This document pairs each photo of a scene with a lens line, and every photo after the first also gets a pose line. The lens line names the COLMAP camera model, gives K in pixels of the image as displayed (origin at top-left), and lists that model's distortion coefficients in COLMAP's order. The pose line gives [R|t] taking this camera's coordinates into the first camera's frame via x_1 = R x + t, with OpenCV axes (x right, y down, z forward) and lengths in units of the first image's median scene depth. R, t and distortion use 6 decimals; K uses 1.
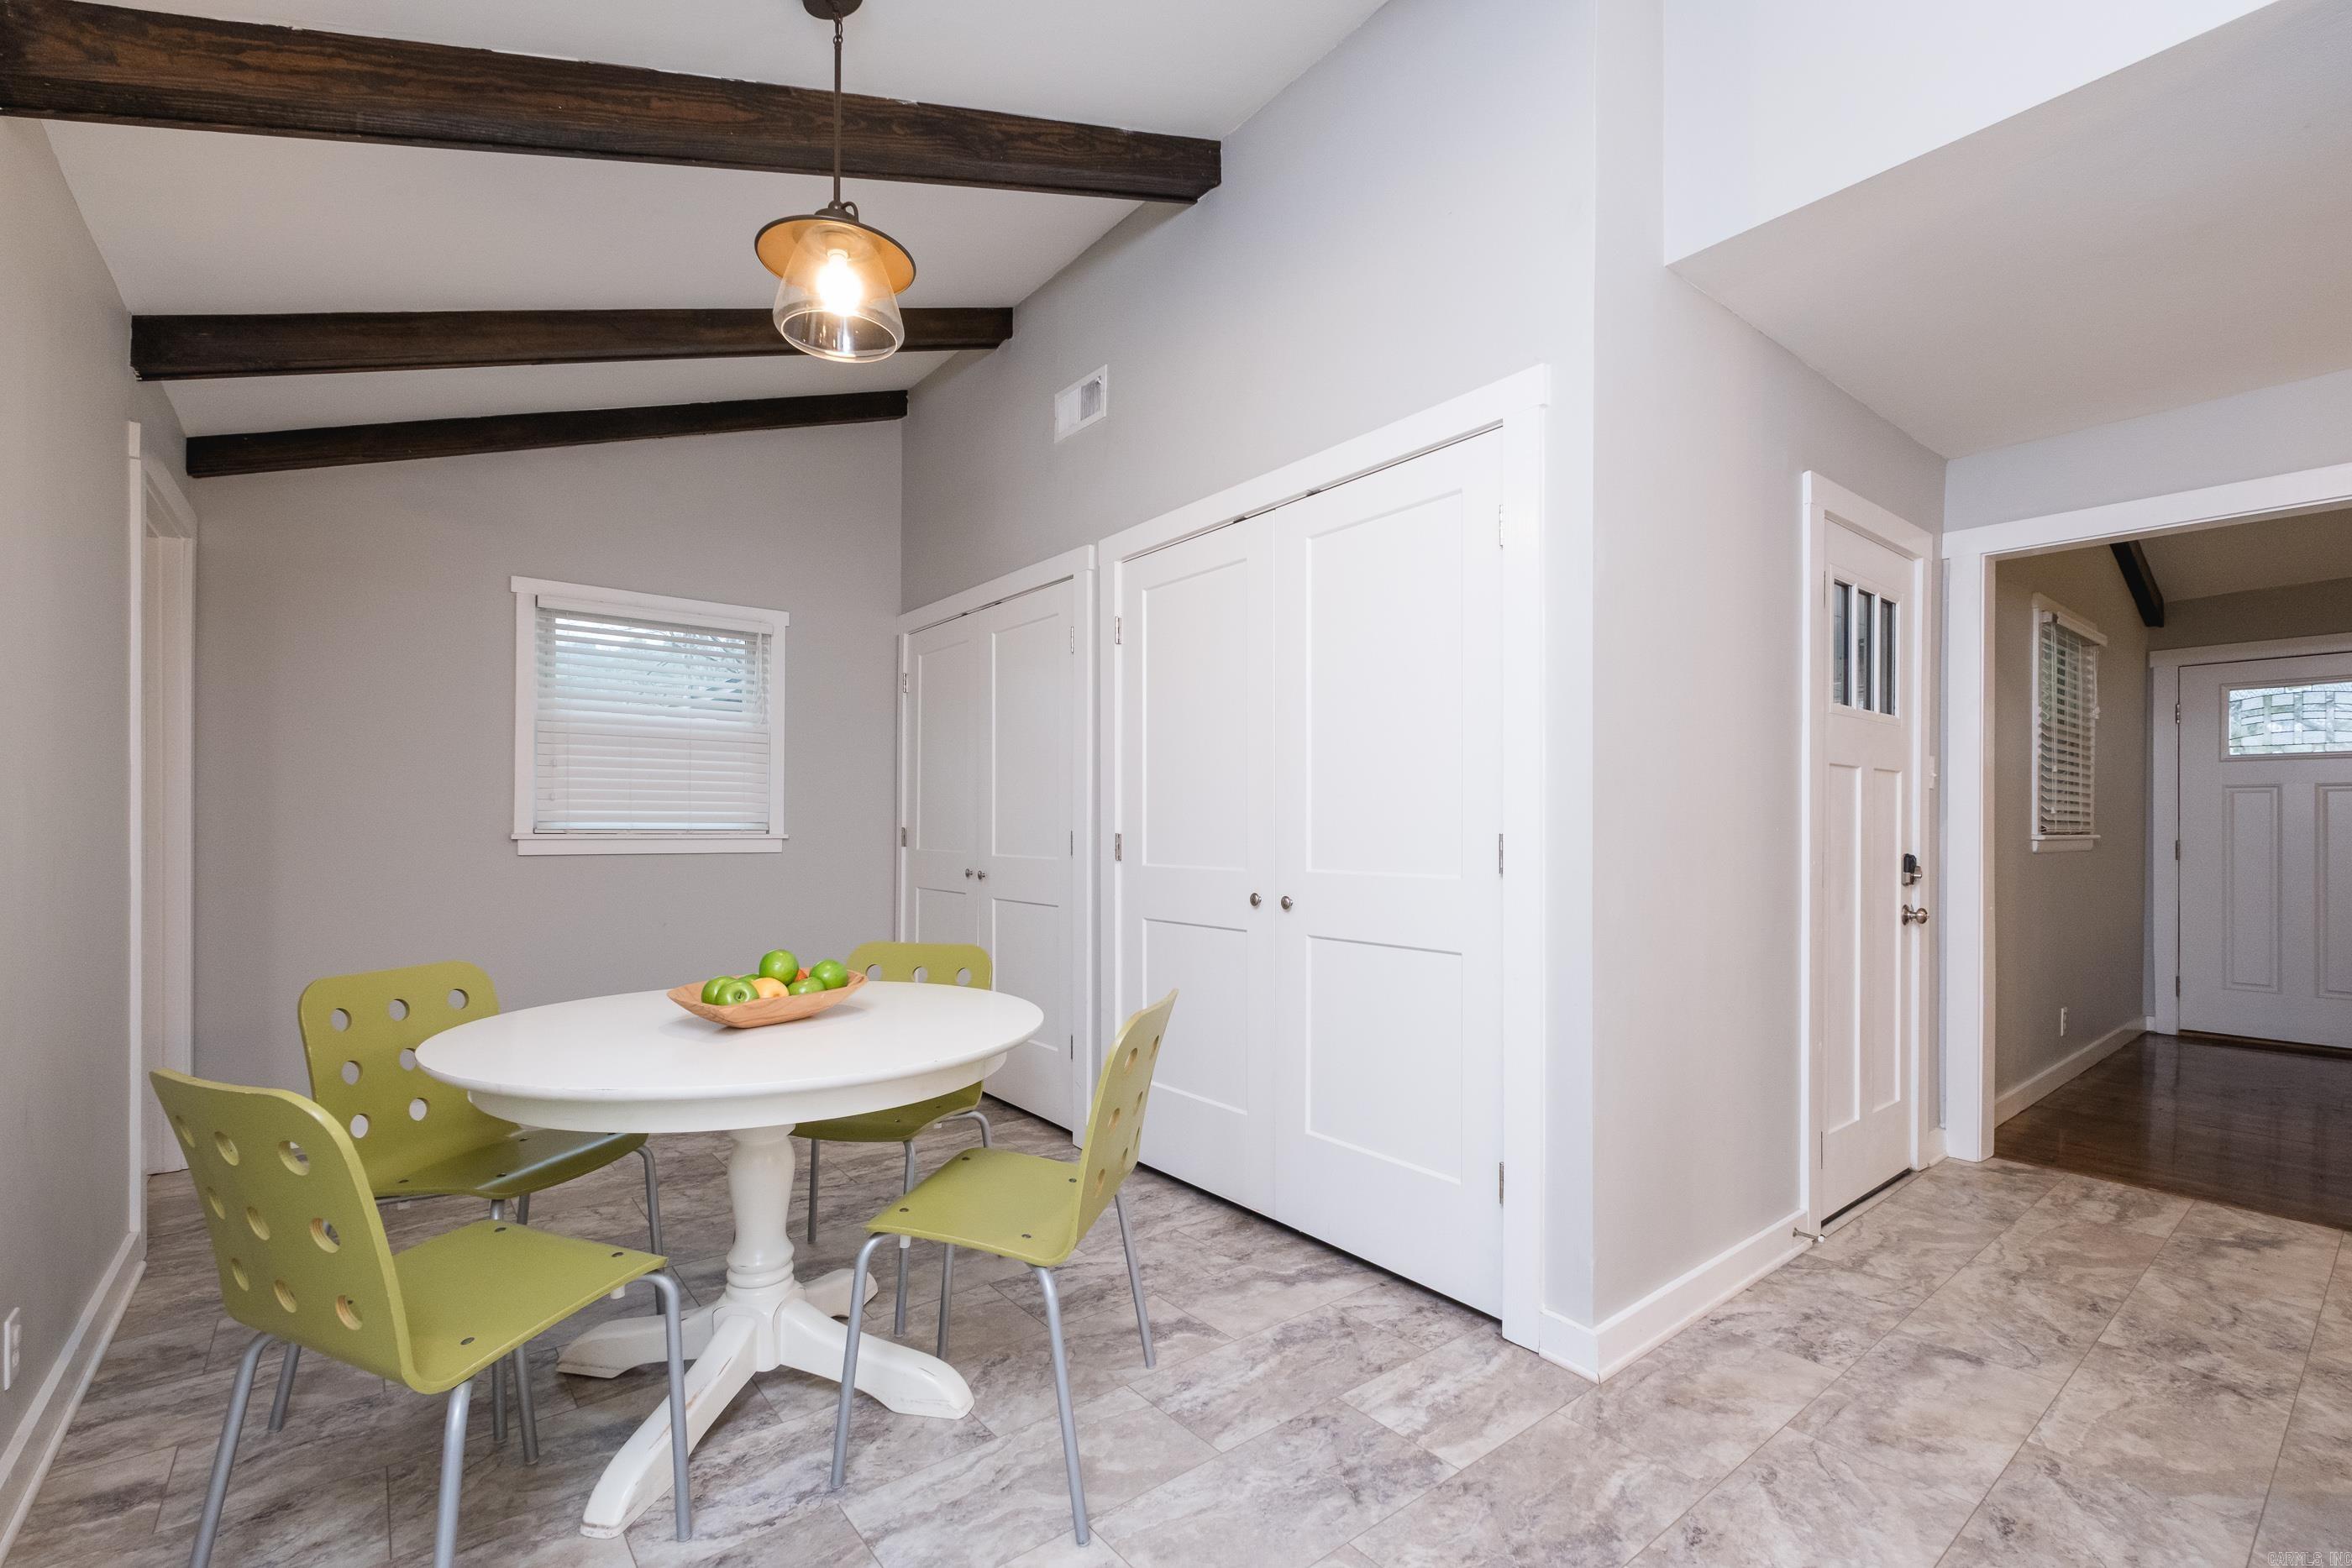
lens RADIAL K [[1023.6, 0, 1184.1], [0, 1023.6, 828.0], [0, 0, 1]] dist [-0.000173, -0.000003]
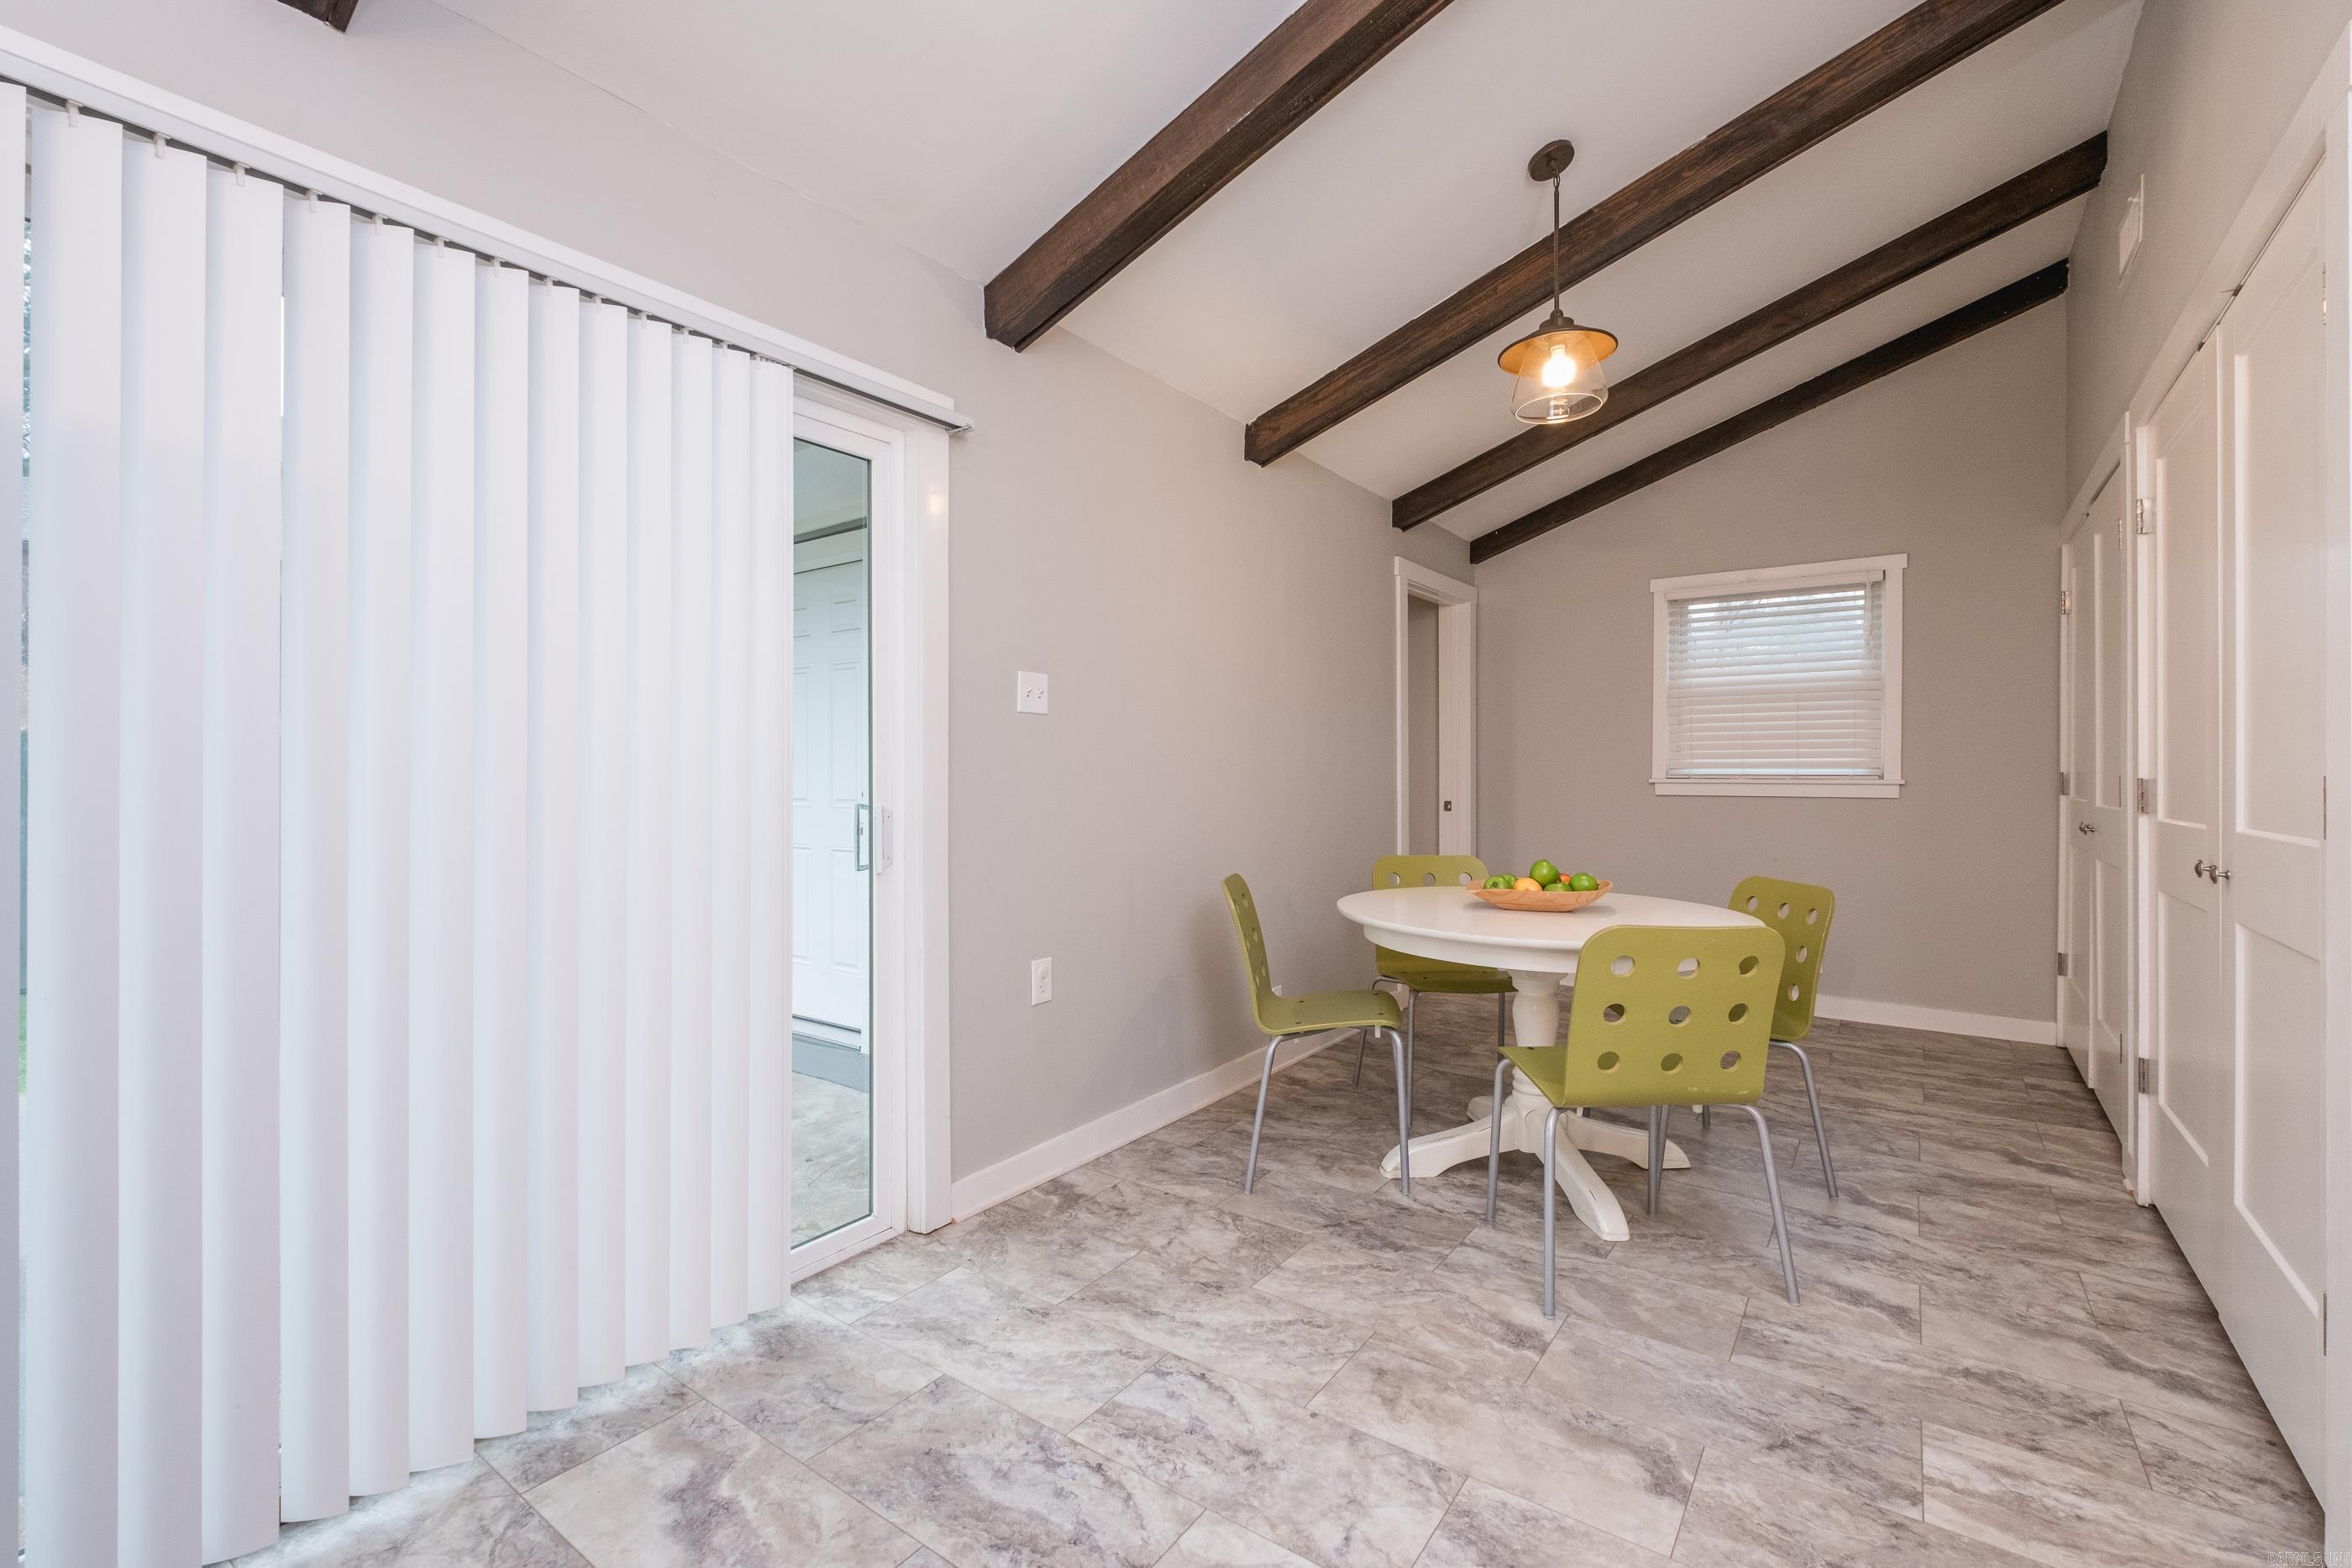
lens RADIAL K [[1009.1, 0, 1176.6], [0, 1009.1, 778.5], [0, 0, 1]] dist [-0.001424, -0.001222]
pose [[0.266550, 0.002395, -0.963818, 0.634317], [-0.000384, 0.999997, 0.002378, 0.004716], [0.963821, -0.000264, 0.266550, 0.123238]]
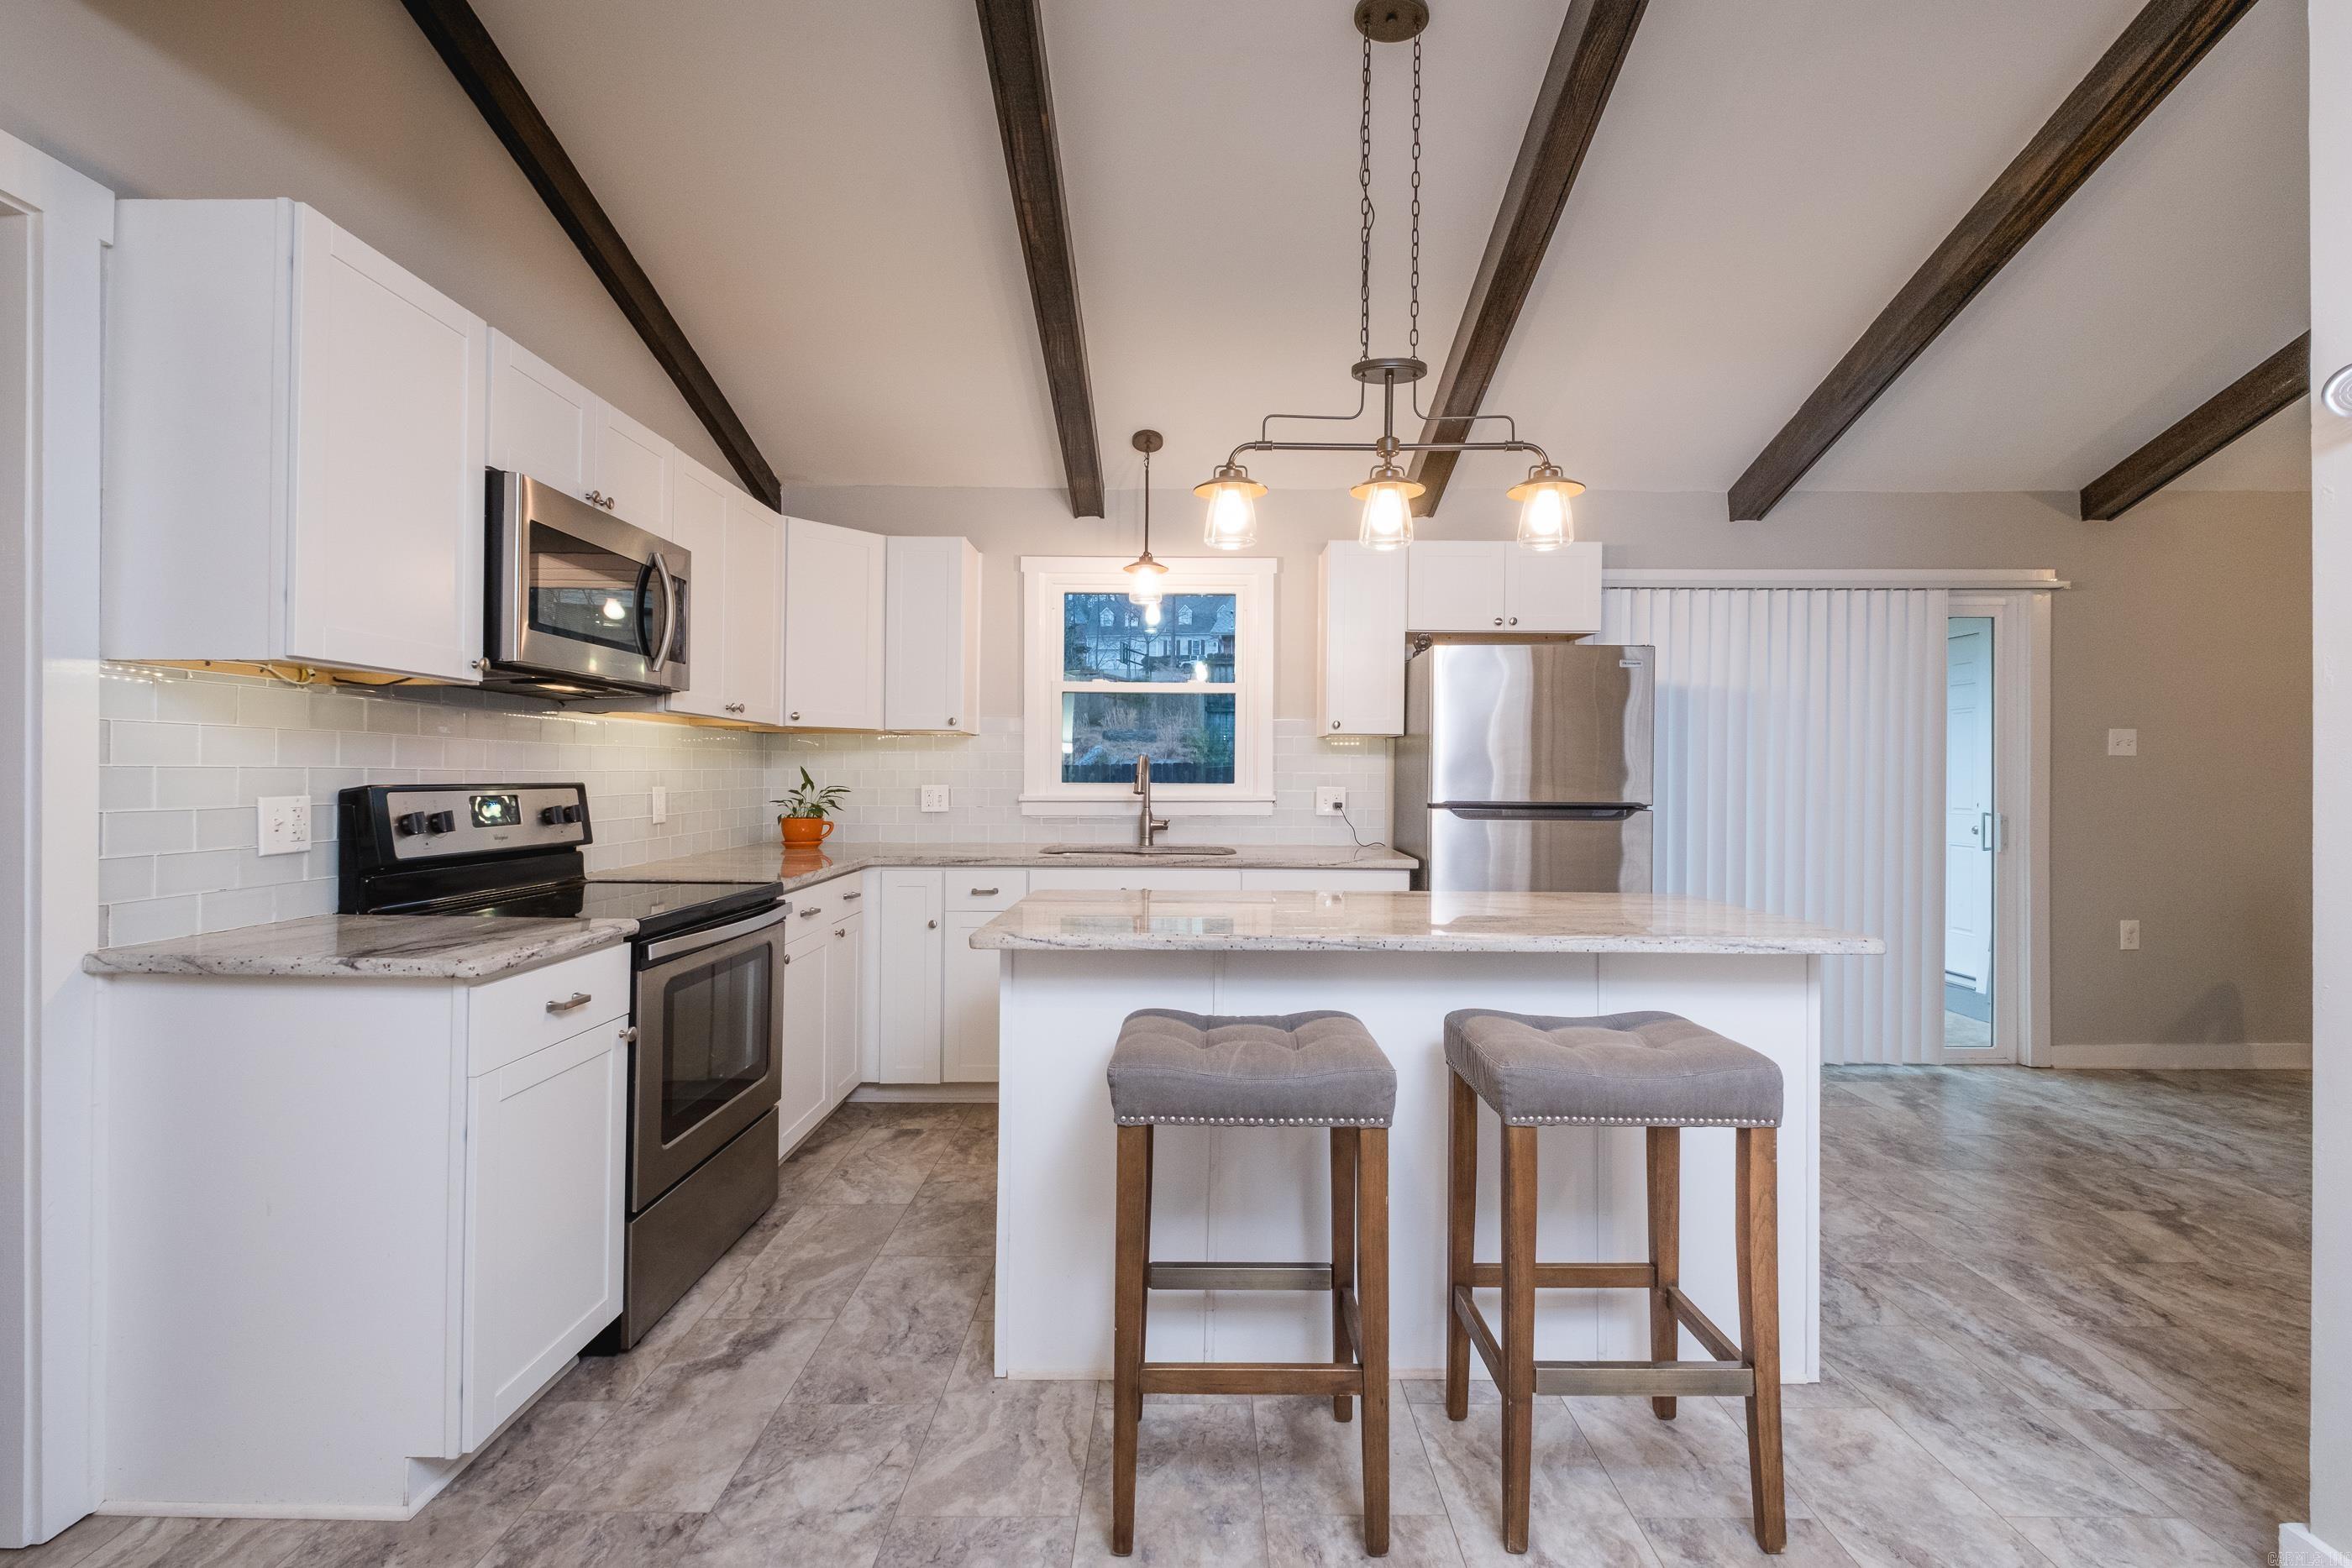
lens RADIAL K [[1017.0, 0, 1188.1], [0, 1017.0, 769.4], [0, 0, 1]] dist [0.000931, -0.000790]
pose [[-0.627804, -0.007052, -0.778339, 1.768015], [-0.005649, 0.999974, -0.004503, -0.024225], [0.778351, 0.001570, -0.627828, 0.119417]]
